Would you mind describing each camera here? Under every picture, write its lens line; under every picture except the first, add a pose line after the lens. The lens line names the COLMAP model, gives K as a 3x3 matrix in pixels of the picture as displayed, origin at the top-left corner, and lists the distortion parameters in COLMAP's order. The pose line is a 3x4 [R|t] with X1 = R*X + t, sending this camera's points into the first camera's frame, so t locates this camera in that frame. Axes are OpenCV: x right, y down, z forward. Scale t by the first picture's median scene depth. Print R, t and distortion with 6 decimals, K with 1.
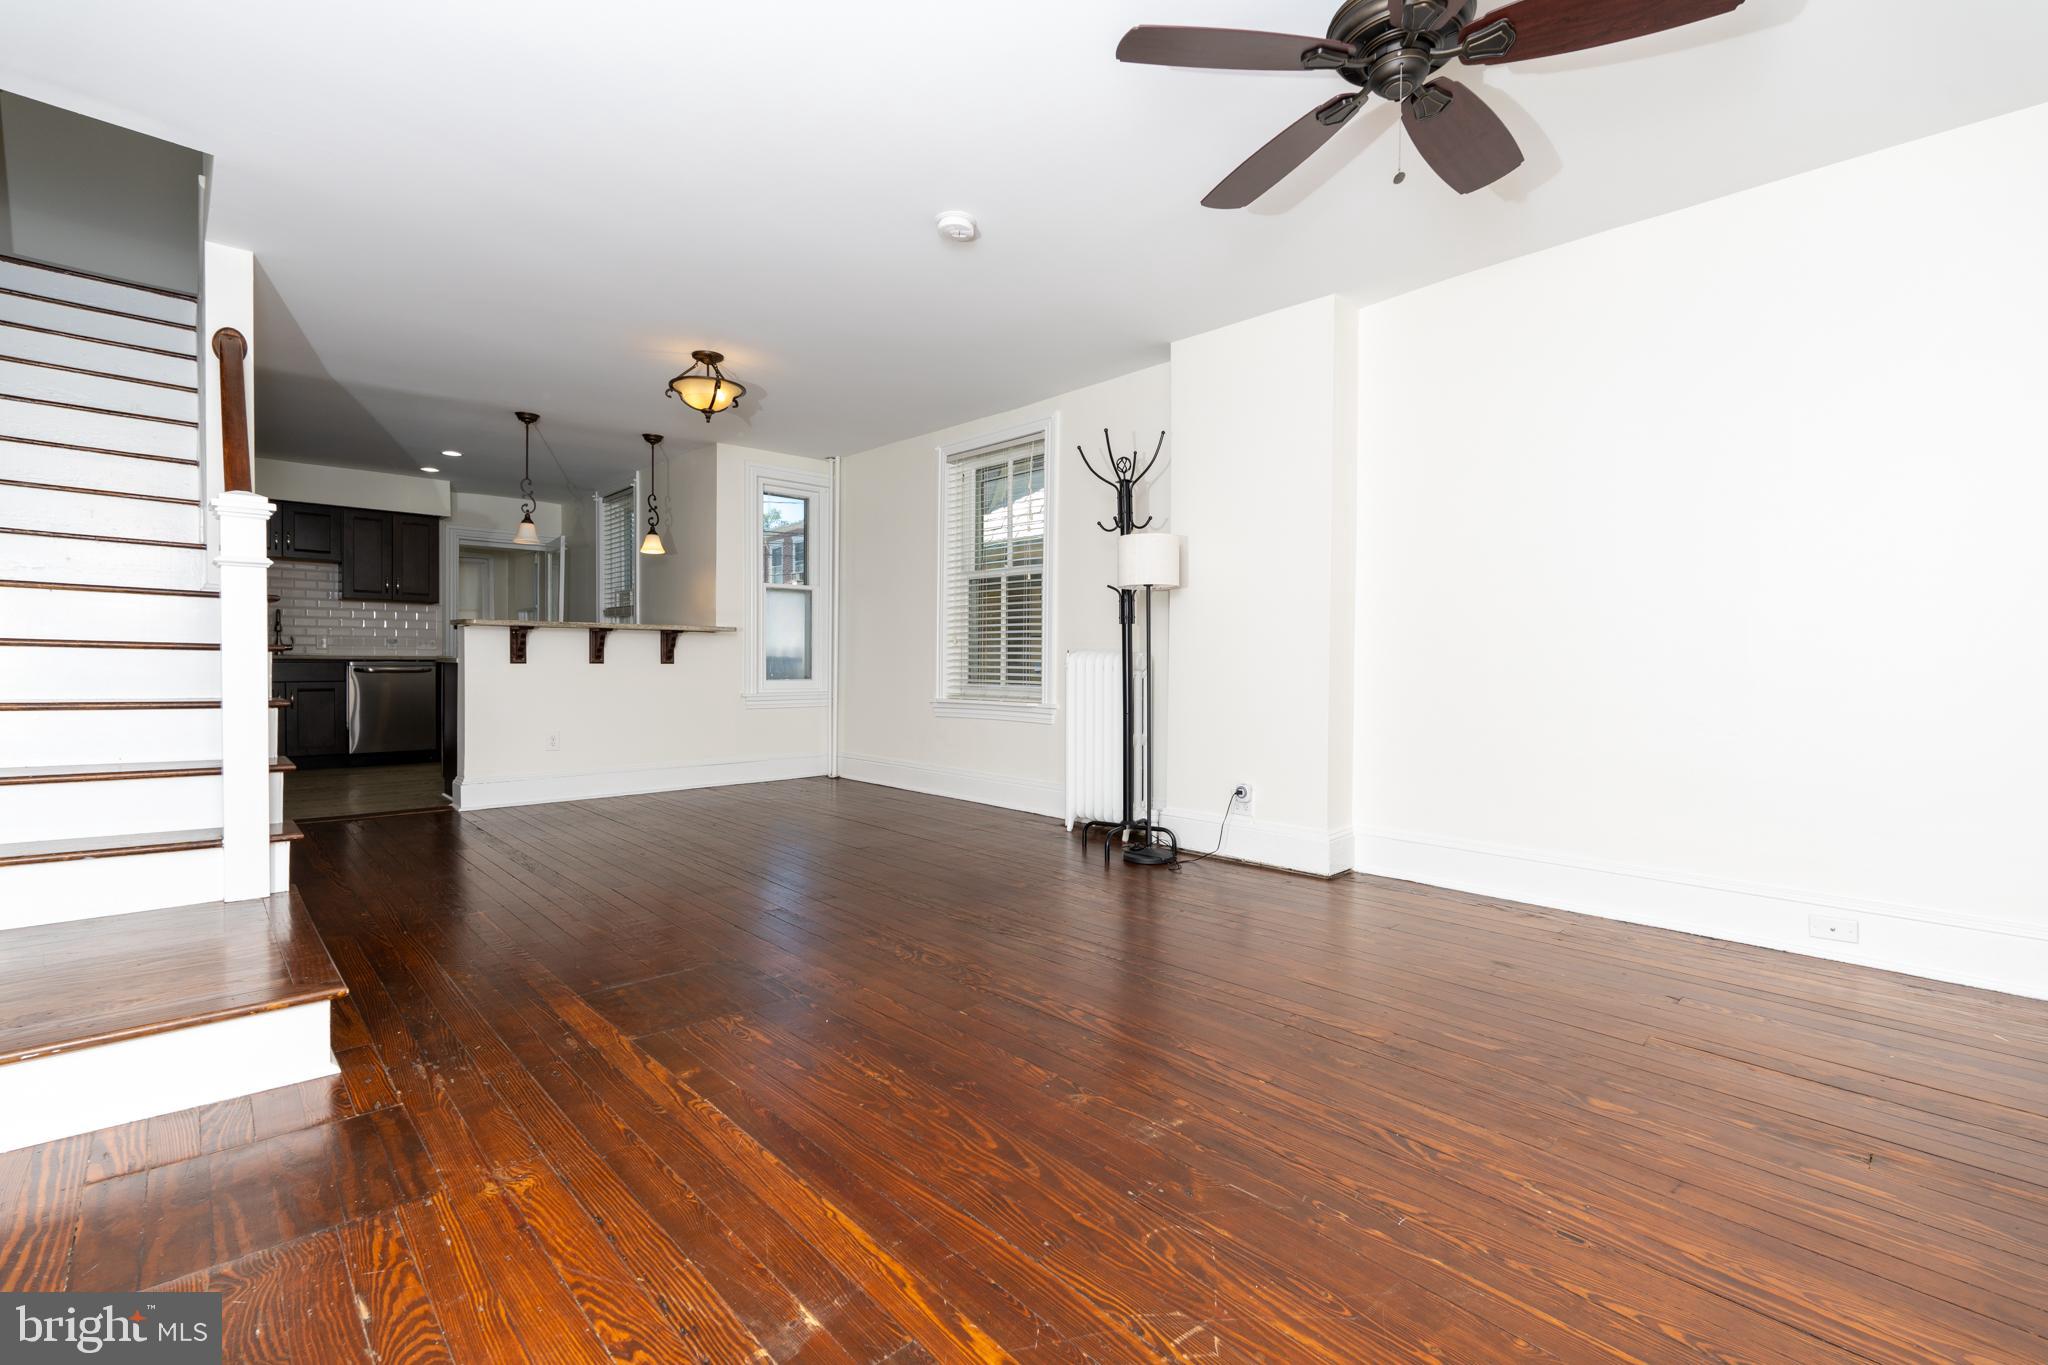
lens RADIAL K [[921.2, 0, 1018.4], [0, 921.2, 680.5], [0, 0, 1]] dist [-0.001737, -0.000105]
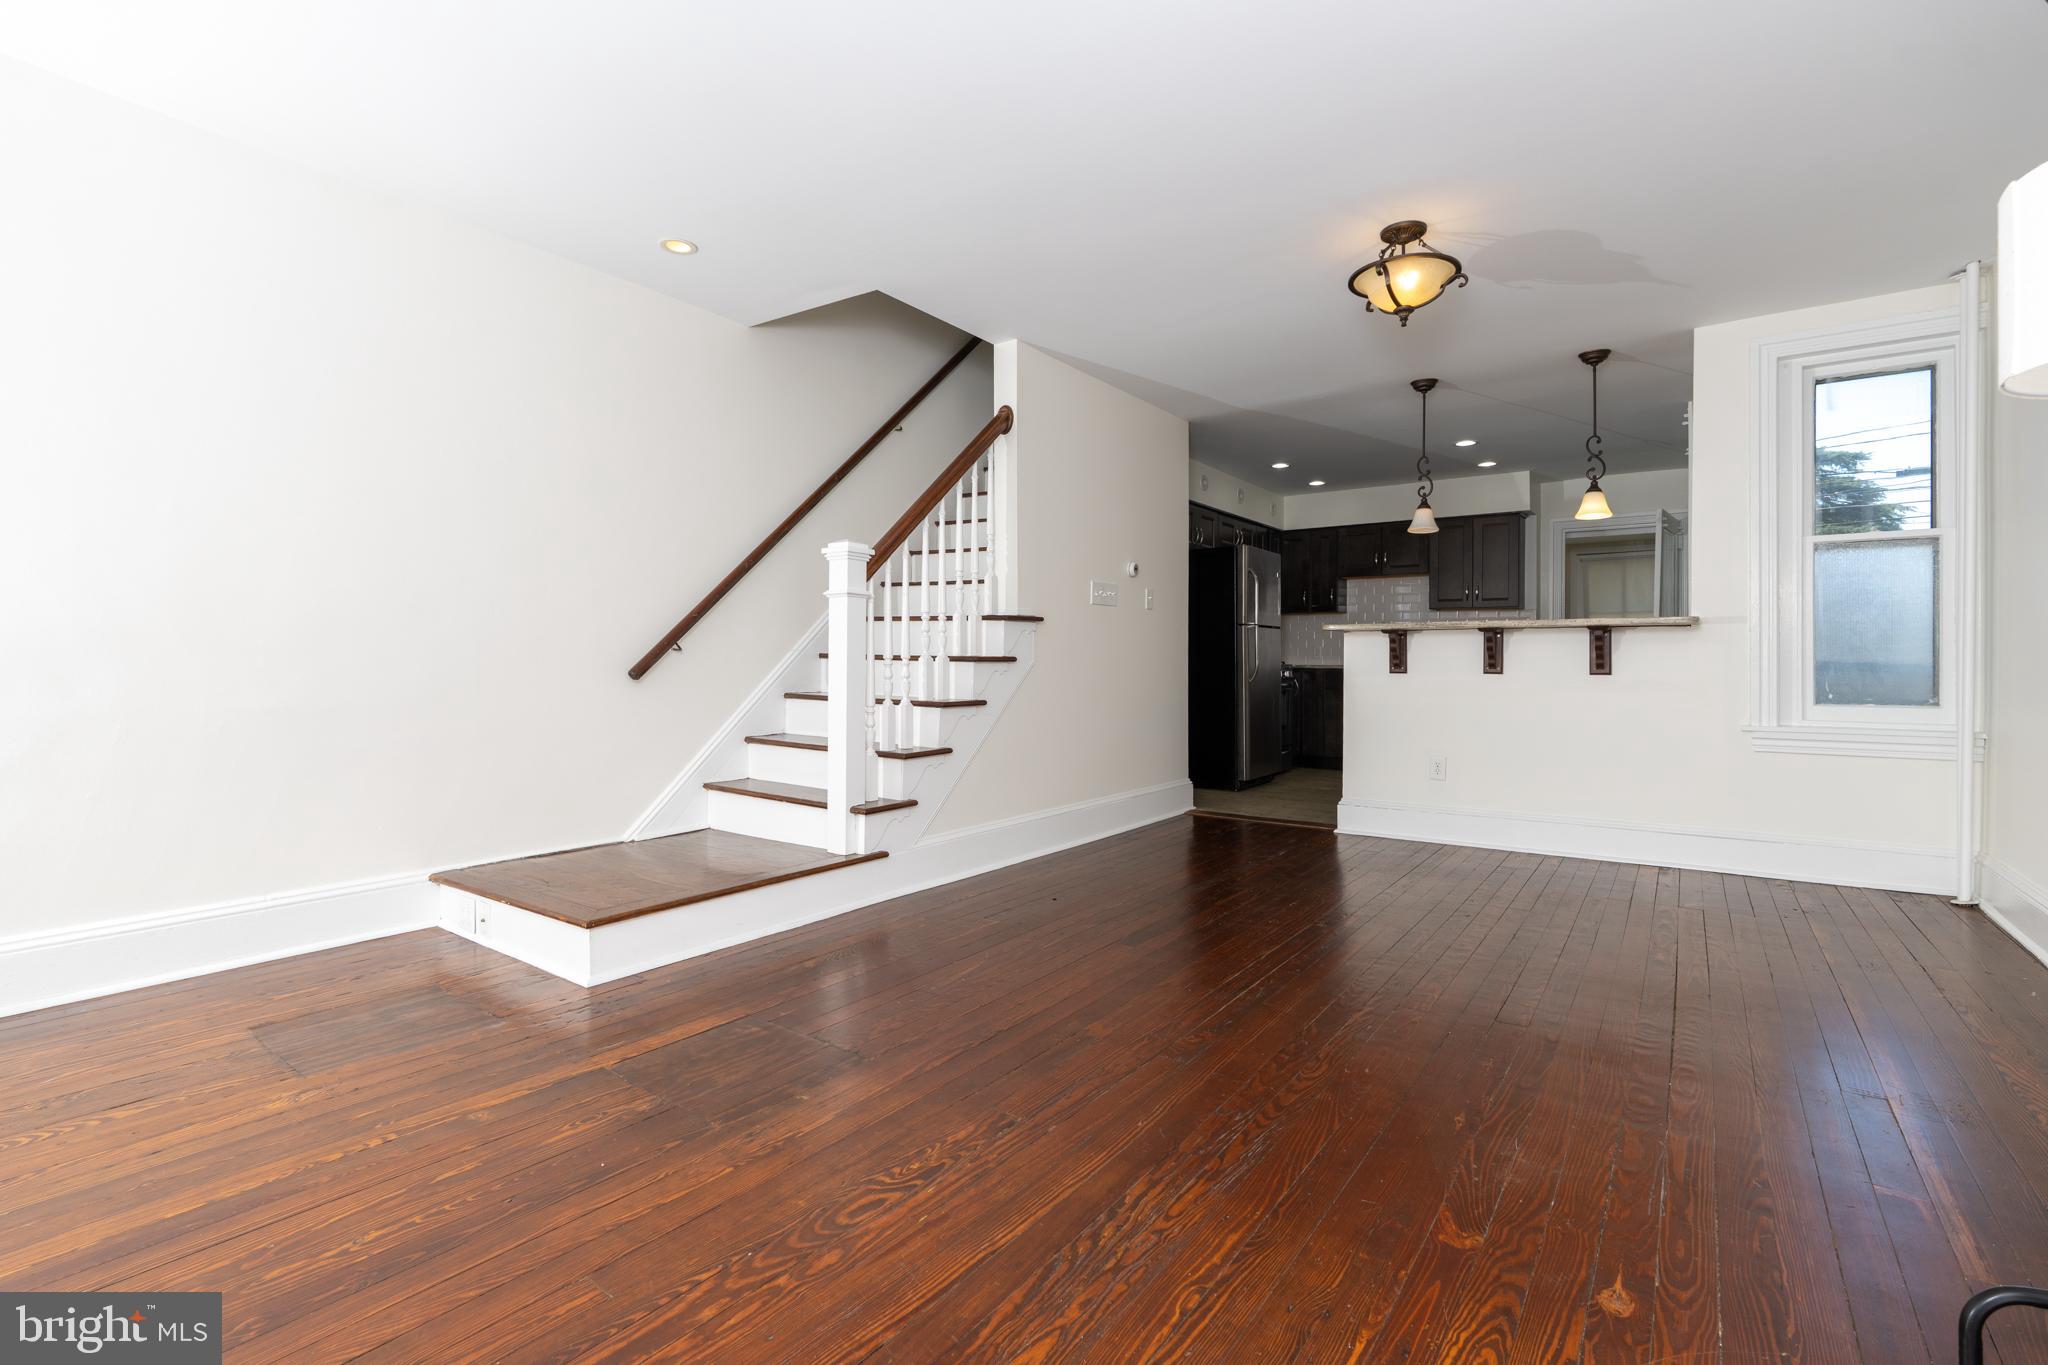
lens RADIAL K [[921.2, 0, 1023.1], [0, 921.2, 660.6], [0, 0, 1]] dist [-0.001737, -0.000105]
pose [[0.192187, -0.009183, -0.981315, 0.228175], [-0.023063, 0.999638, -0.013871, -0.009716], [0.981087, 0.025298, 0.191906, 0.471195]]
